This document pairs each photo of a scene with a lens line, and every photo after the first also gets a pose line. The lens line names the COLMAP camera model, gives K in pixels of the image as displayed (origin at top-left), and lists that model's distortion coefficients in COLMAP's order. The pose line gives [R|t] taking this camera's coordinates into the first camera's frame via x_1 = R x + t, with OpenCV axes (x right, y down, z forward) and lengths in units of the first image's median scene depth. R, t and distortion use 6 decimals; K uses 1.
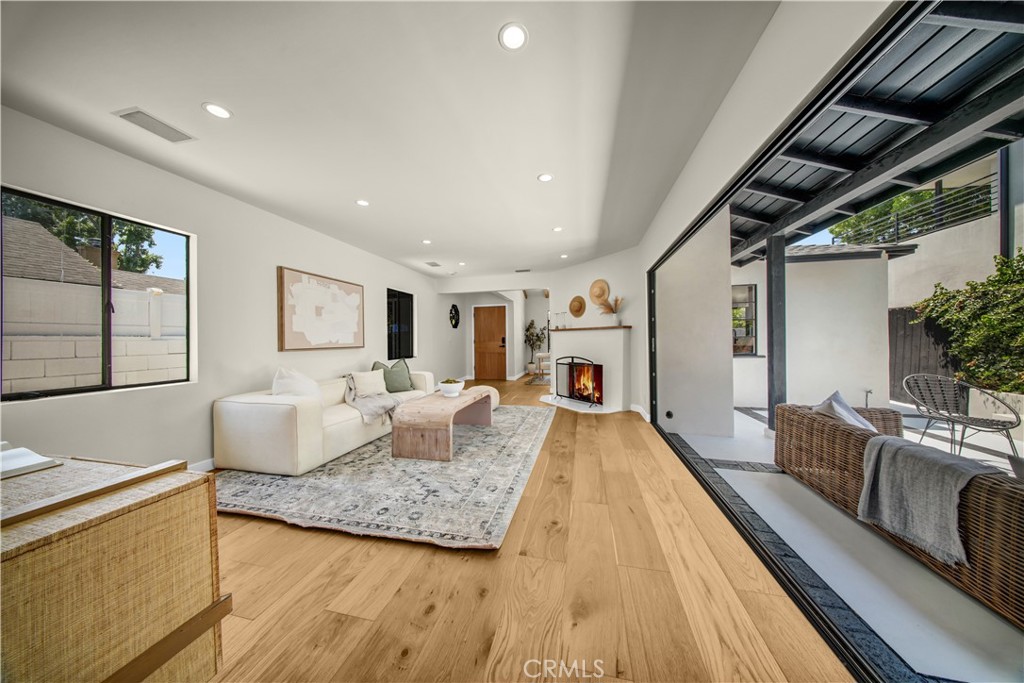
lens RADIAL K [[297.3, 0, 512.0], [0, 297.3, 341.5], [0, 0, 1]] dist [-0.001177, -0.000111]
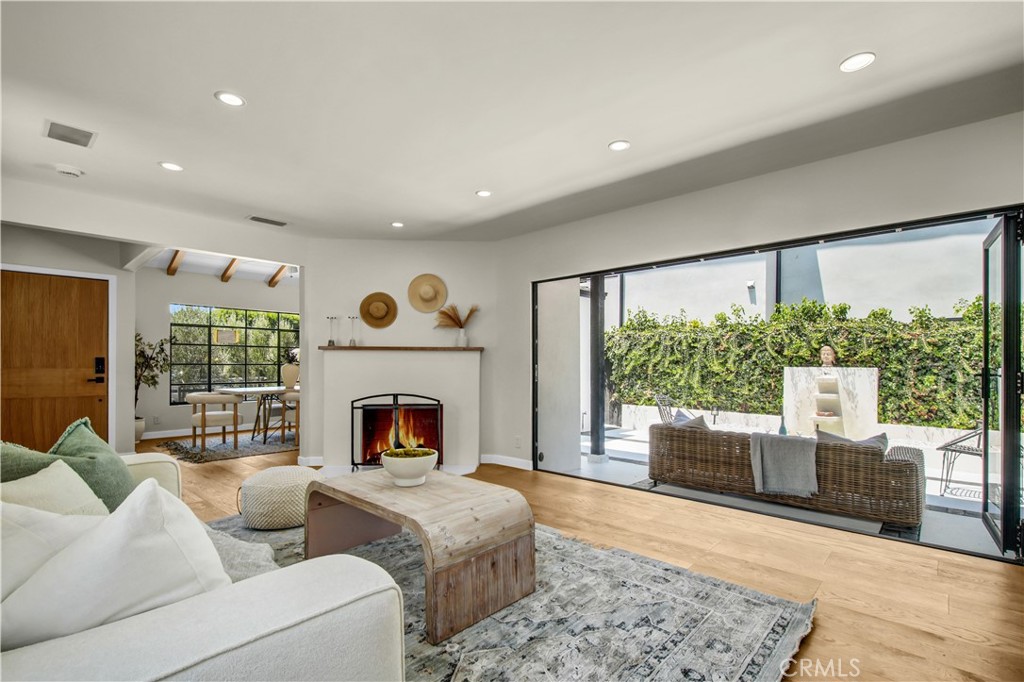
lens RADIAL K [[472.4, 0, 516.6], [0, 472.4, 366.5], [0, 0, 1]] dist [0.011609, -0.000148]
pose [[0.484545, 0.009046, 0.874719, -0.581856], [-0.002935, 0.999958, -0.008715, 0.003954], [-0.874761, 0.001655, 0.484551, 0.366373]]
